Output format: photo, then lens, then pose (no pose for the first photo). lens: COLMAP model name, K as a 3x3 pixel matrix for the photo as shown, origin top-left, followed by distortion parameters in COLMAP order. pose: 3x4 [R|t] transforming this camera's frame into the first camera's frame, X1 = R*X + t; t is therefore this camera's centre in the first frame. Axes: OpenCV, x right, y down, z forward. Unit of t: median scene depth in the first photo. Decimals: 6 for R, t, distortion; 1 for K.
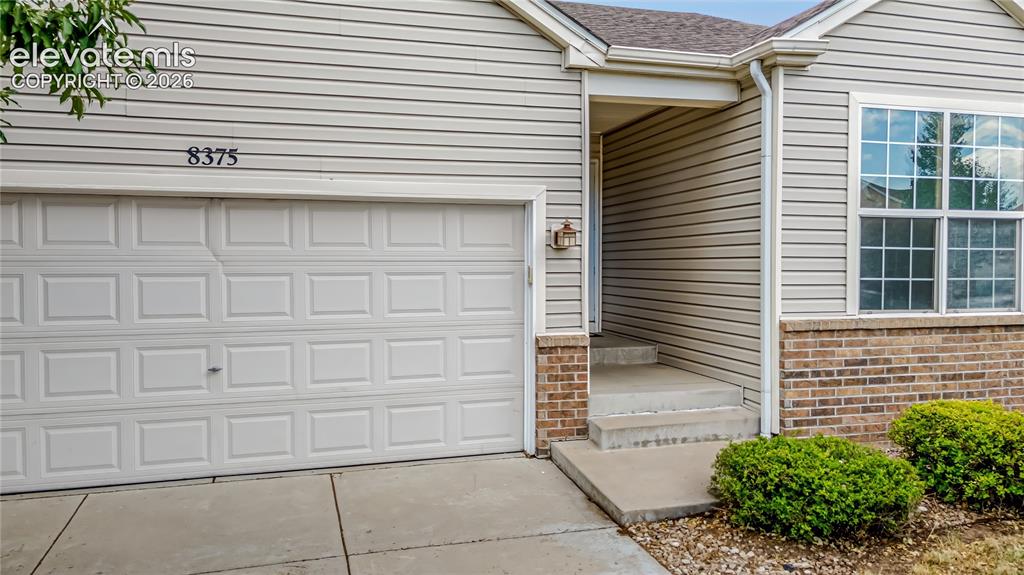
lens RADIAL K [[745.2, 0, 512.0], [0, 745.2, 287.5], [0, 0, 1]] dist [0.088451, -0.093824]
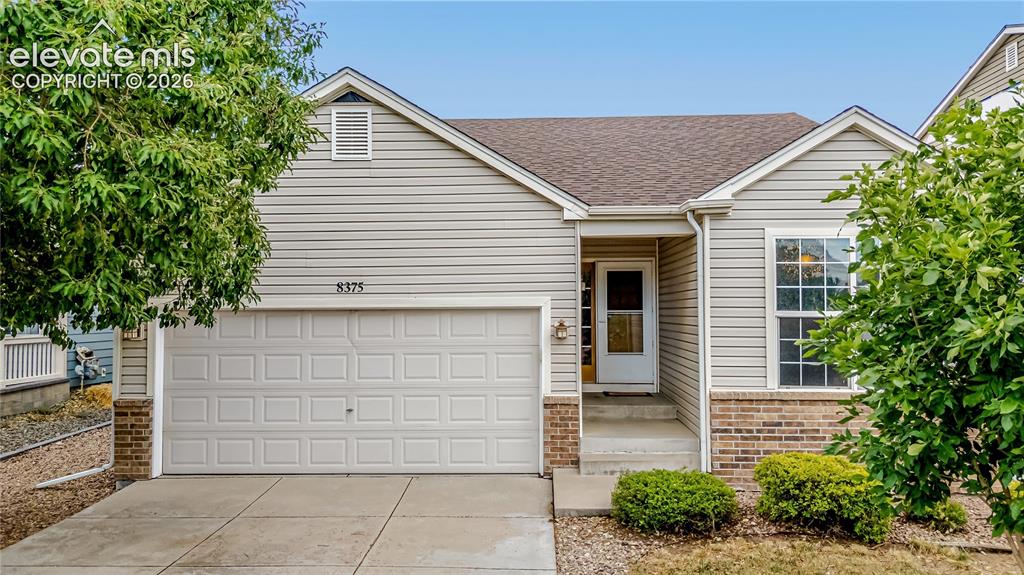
lens RADIAL K [[745.2, 0, 512.0], [0, 745.2, 287.5], [0, 0, 1]] dist [0.088451, -0.093824]
pose [[0.949792, -0.010619, -0.312703, 0.446608], [-0.008160, 0.998243, -0.058685, -0.065596], [0.312777, 0.058290, 0.948036, -0.468721]]
